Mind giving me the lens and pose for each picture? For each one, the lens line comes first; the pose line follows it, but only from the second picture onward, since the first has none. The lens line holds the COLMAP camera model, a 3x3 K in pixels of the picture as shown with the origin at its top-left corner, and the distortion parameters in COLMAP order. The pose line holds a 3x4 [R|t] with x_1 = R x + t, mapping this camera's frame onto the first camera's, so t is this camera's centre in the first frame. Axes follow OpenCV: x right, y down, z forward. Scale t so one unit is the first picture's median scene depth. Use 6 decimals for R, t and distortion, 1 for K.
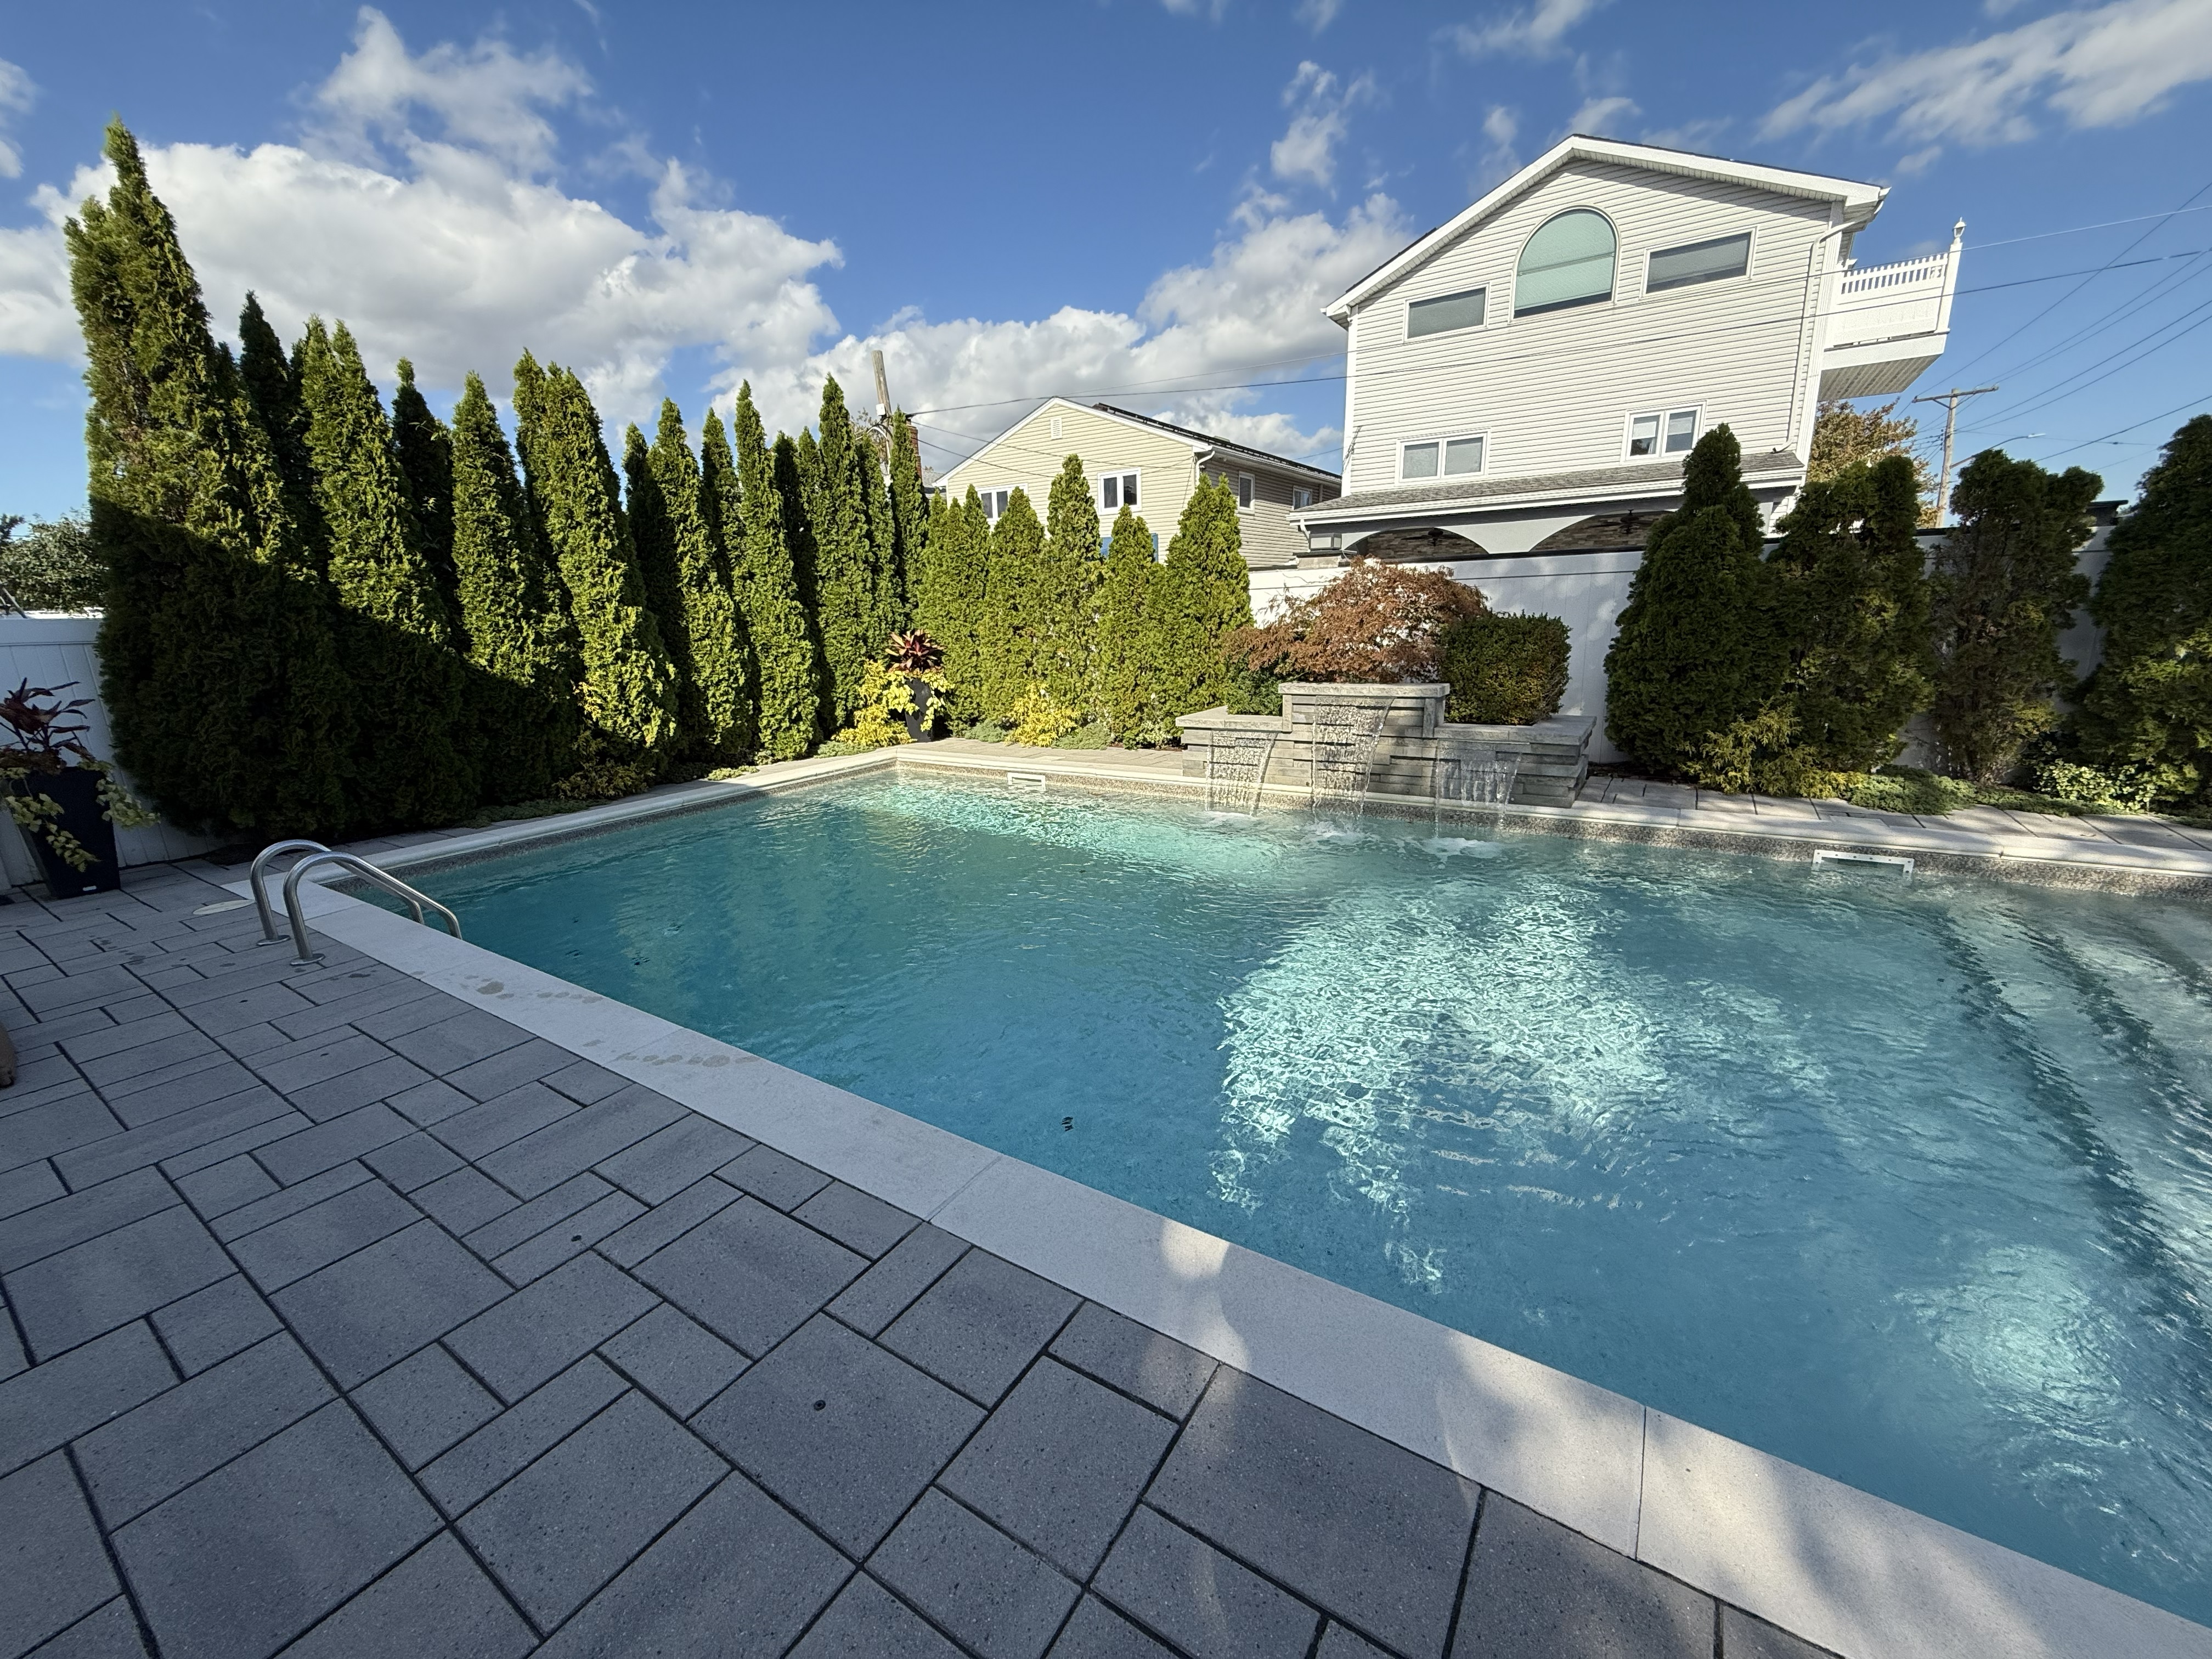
lens RADIAL K [[871.3, 0, 1106.7], [0, 871.3, 833.7], [0, 0, 1]] dist [0.001346, -0.000622]
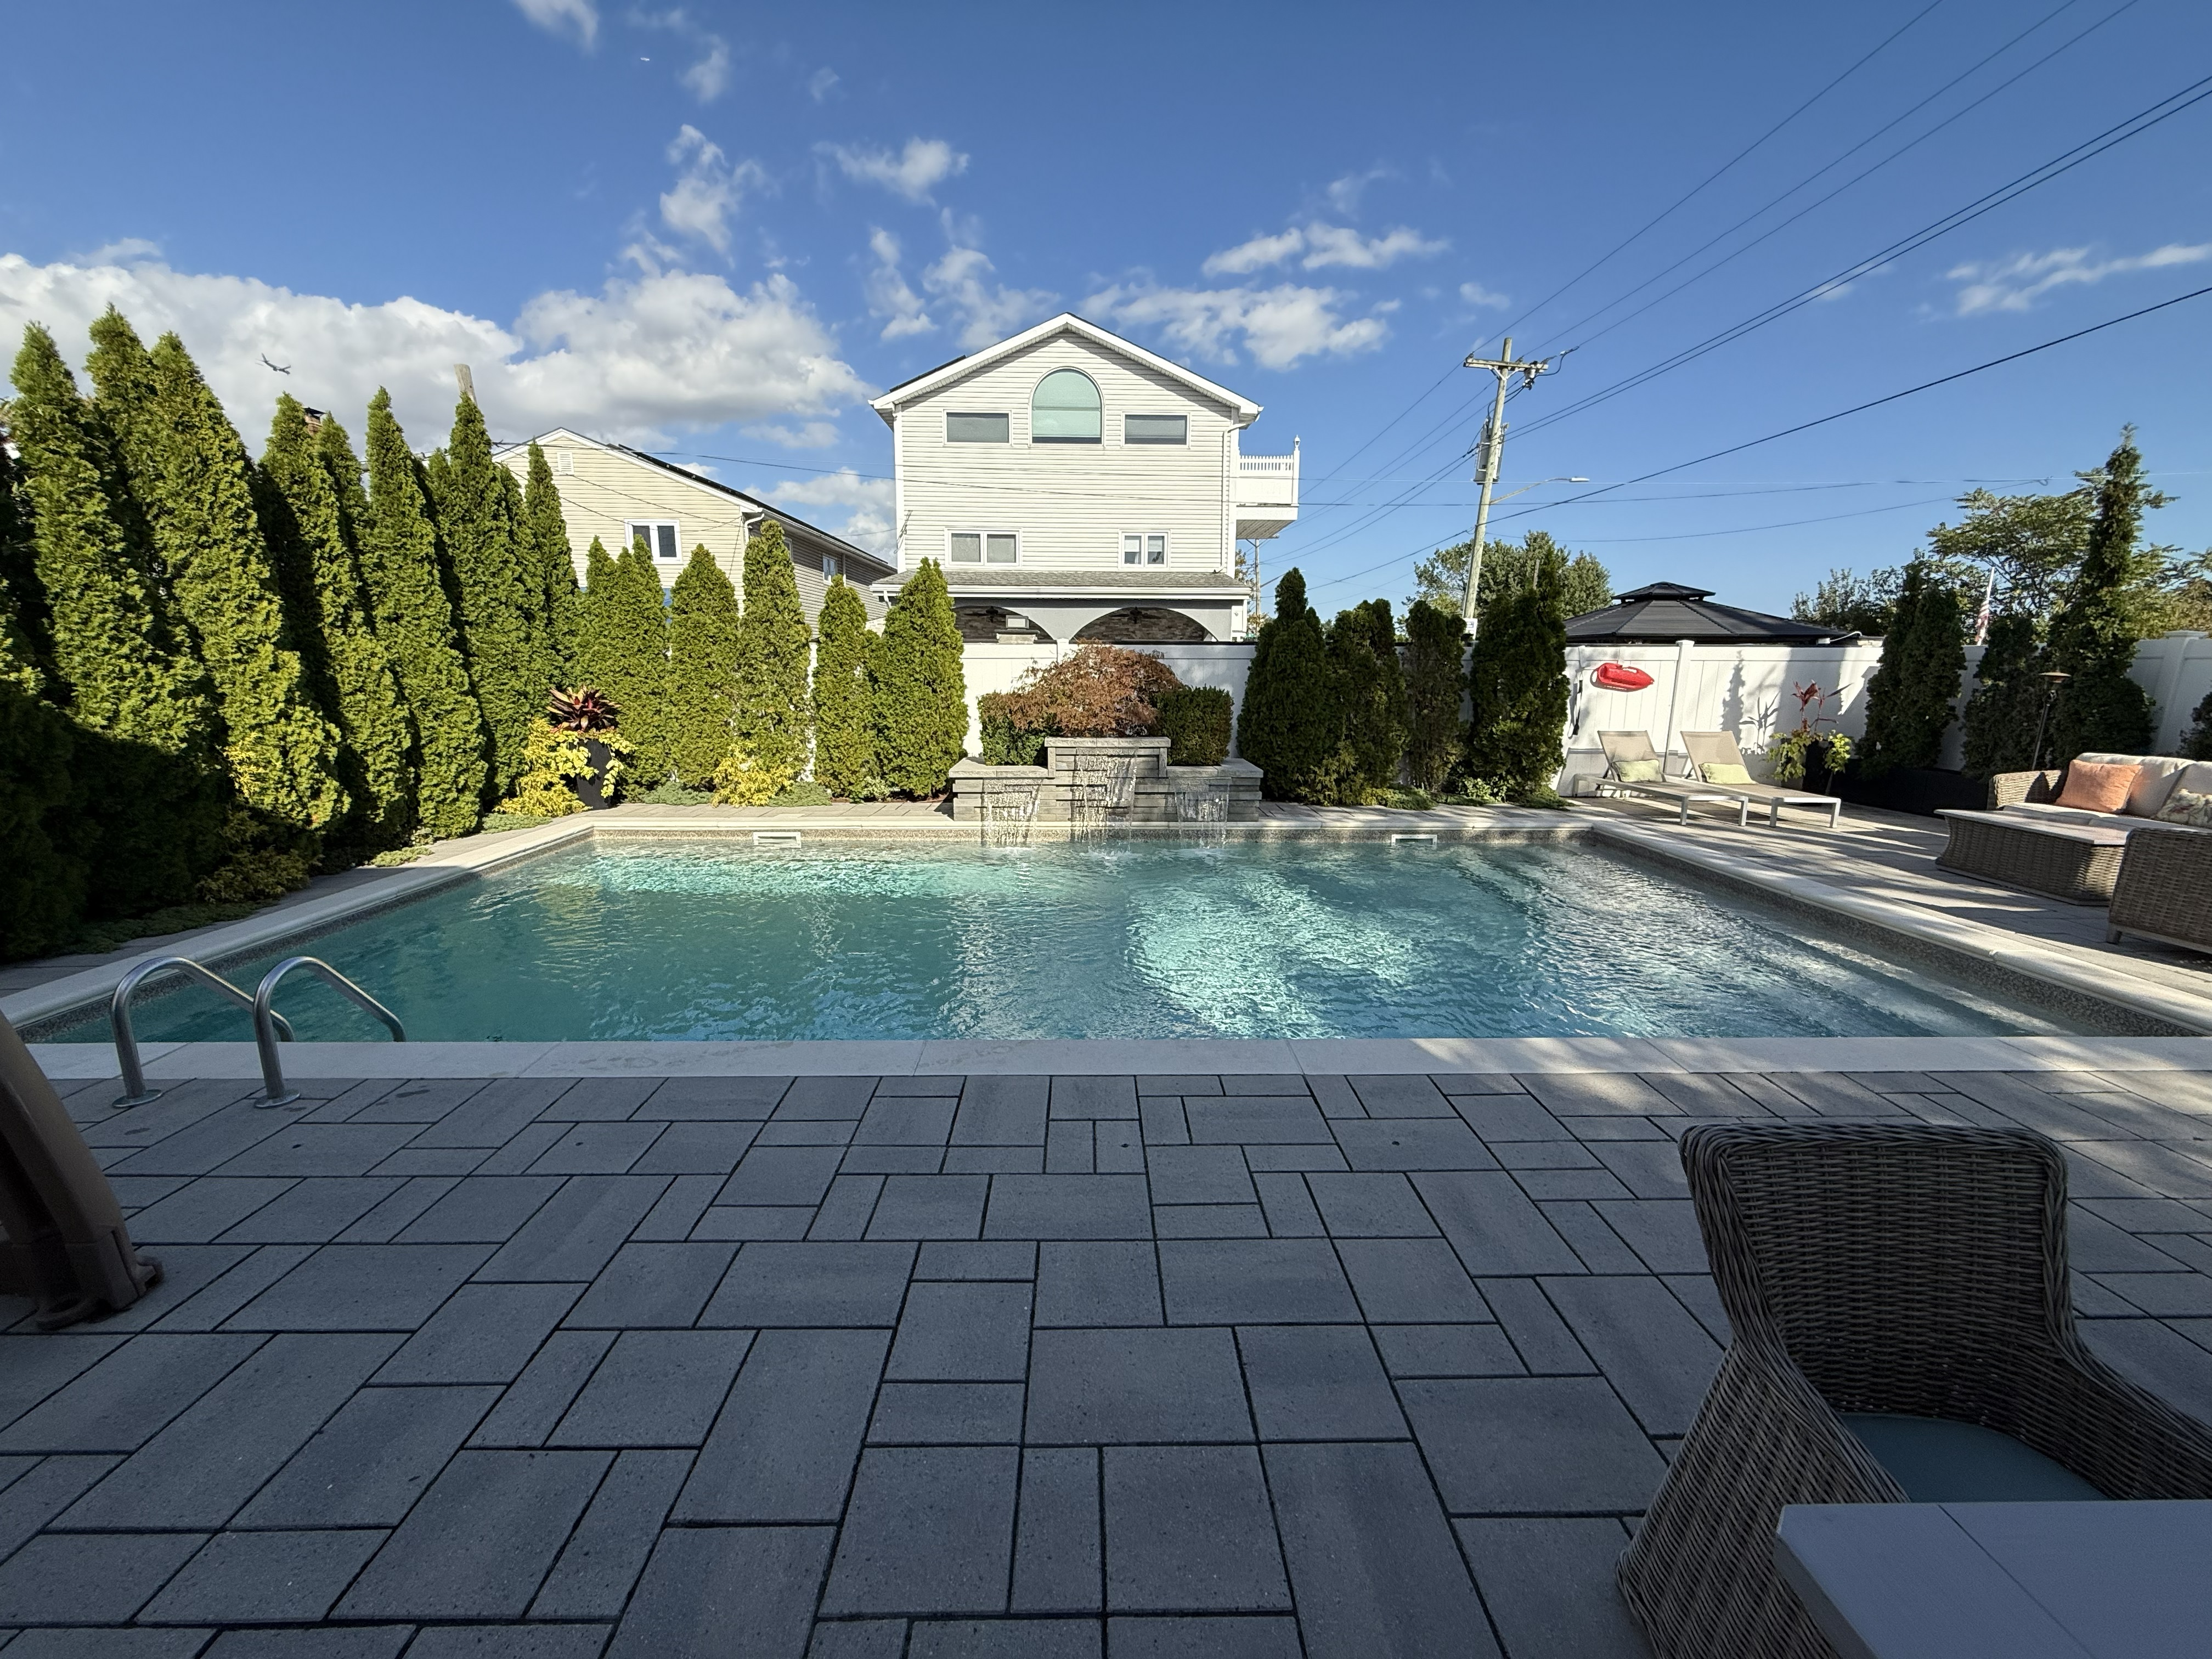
lens RADIAL K [[871.3, 0, 1102.2], [0, 871.3, 830.3], [0, 0, 1]] dist [0.001346, -0.000622]
pose [[0.828341, -0.069825, 0.555855, -0.380730], [0.109107, 0.993310, -0.037815, 0.008793], [-0.549496, 0.091972, 0.830419, -0.037413]]
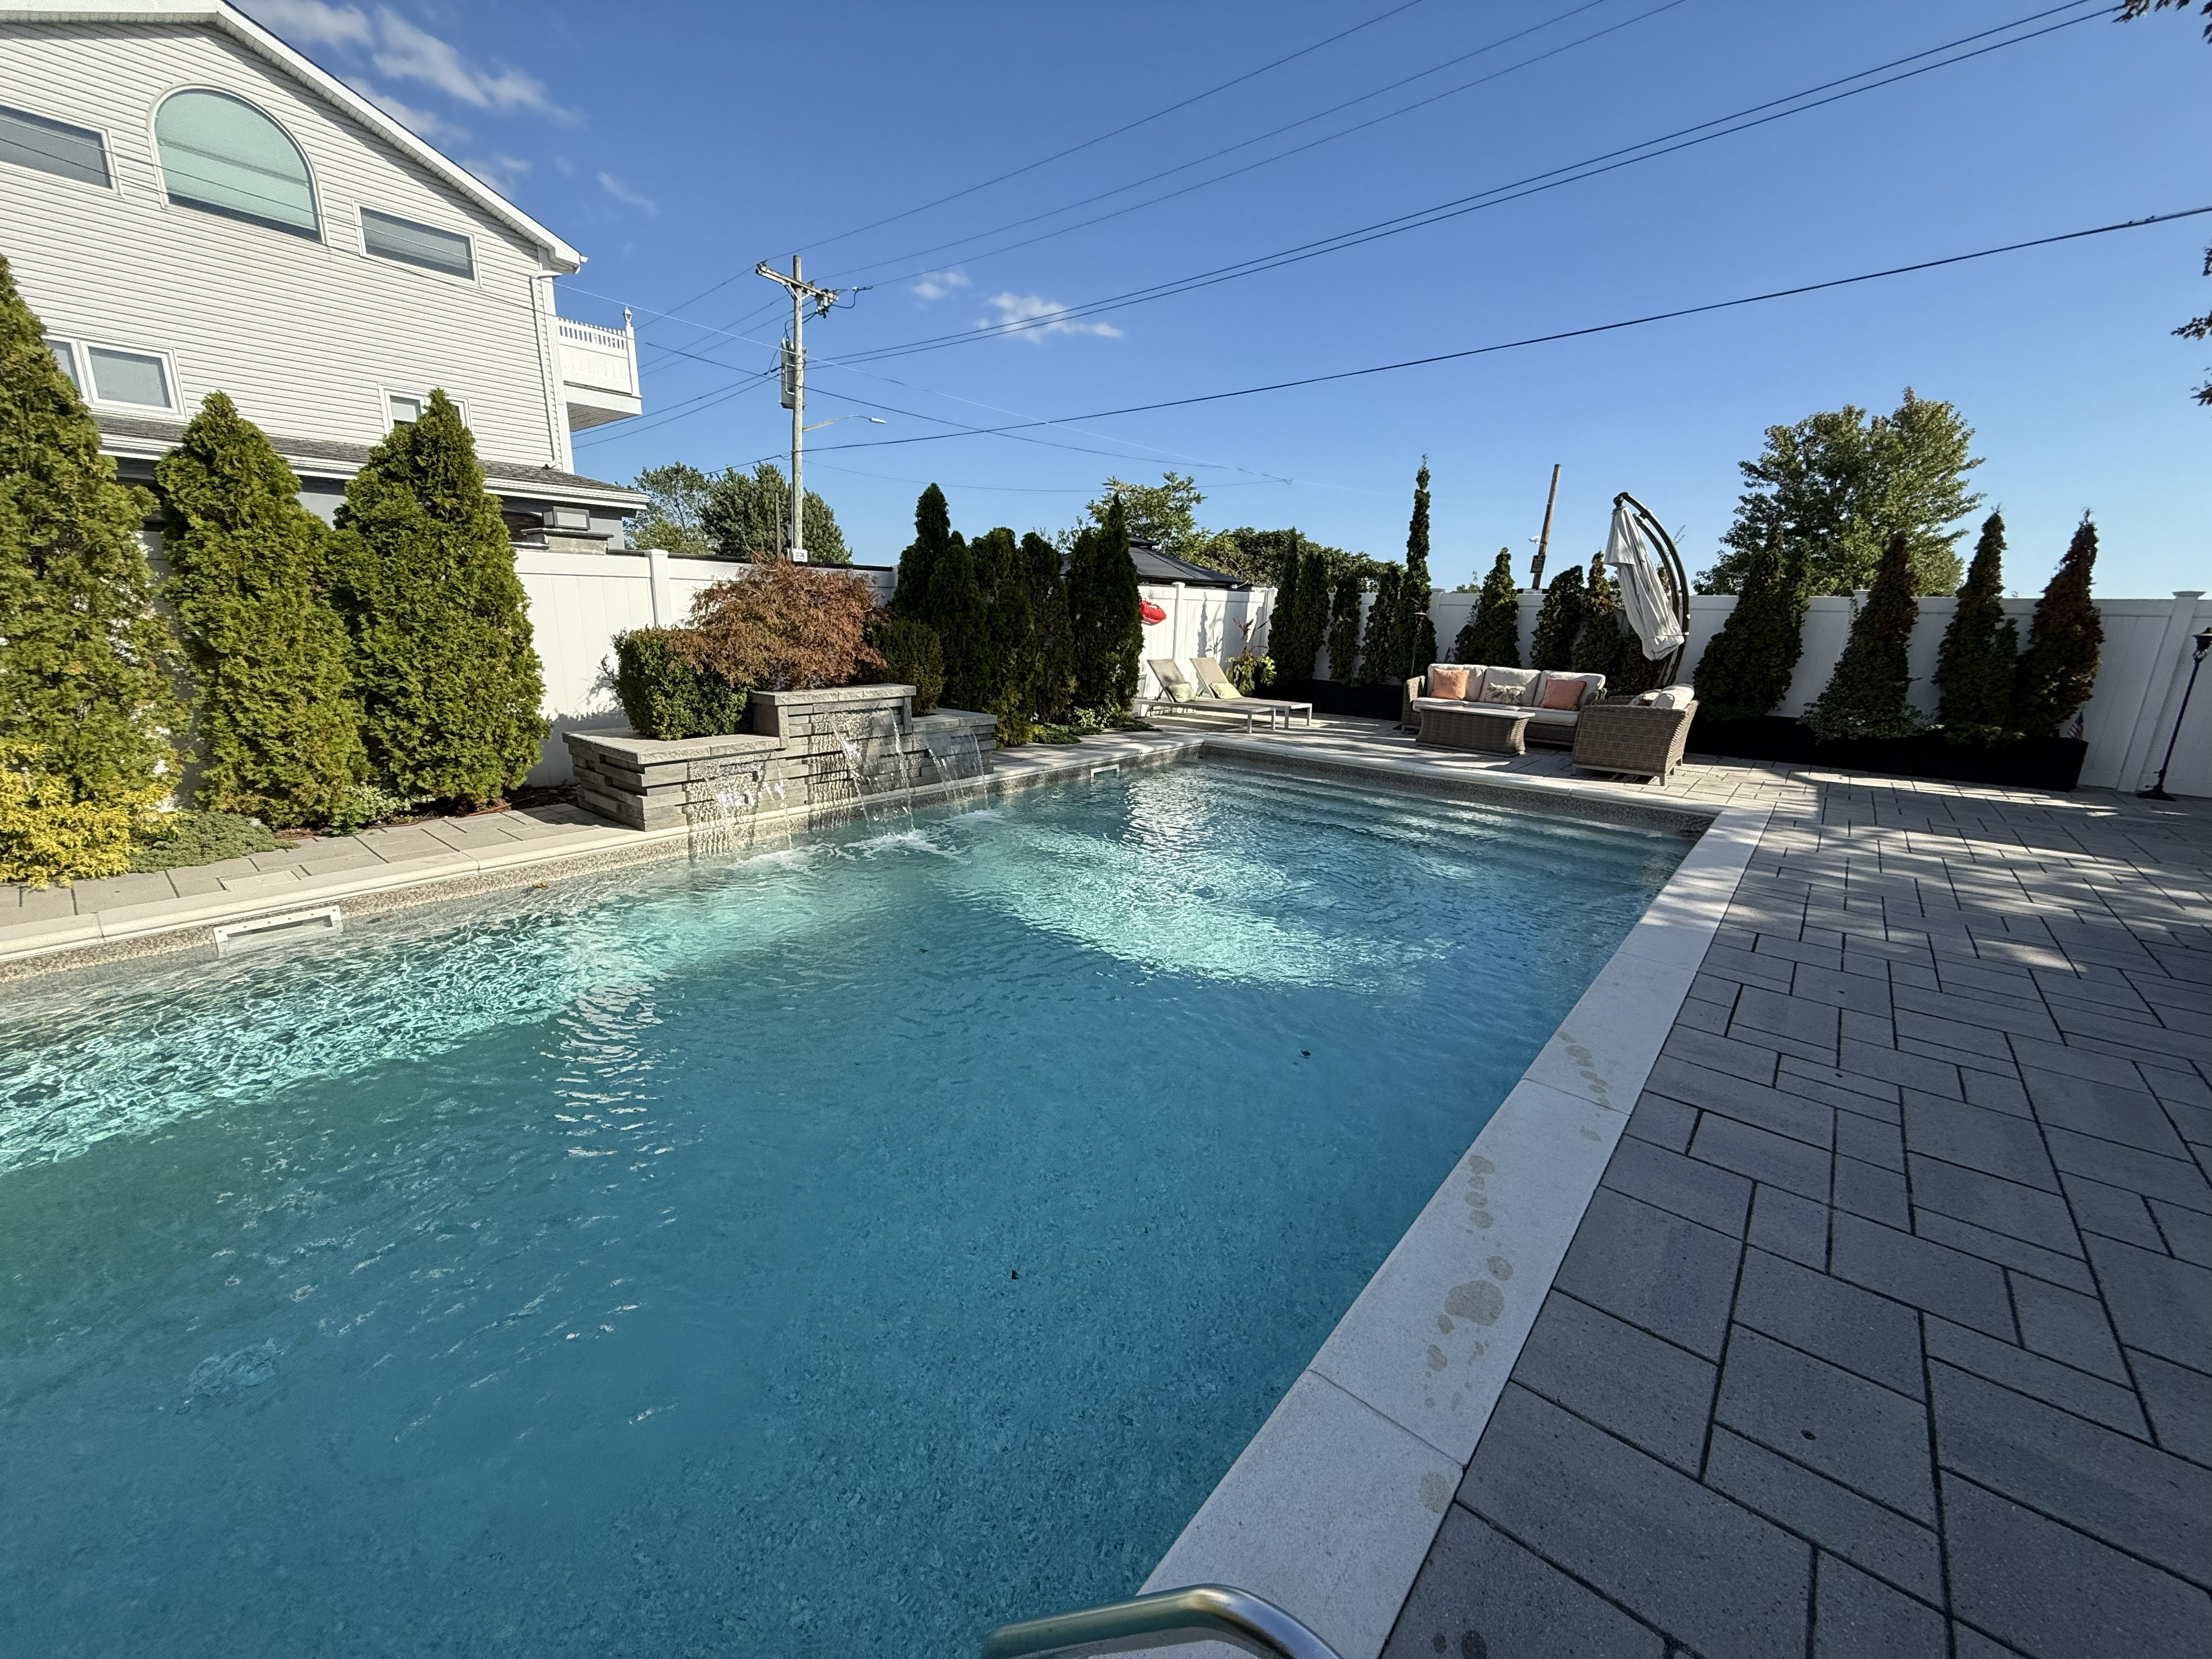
lens RADIAL K [[871.3, 0, 1104.1], [0, 871.3, 828.2], [0, 0, 1]] dist [0.001346, -0.000622]
pose [[0.124512, -0.208019, 0.970167, -0.565488], [0.219206, 0.959383, 0.177574, -0.114289], [-0.967701, 0.190556, 0.165054, 0.513761]]
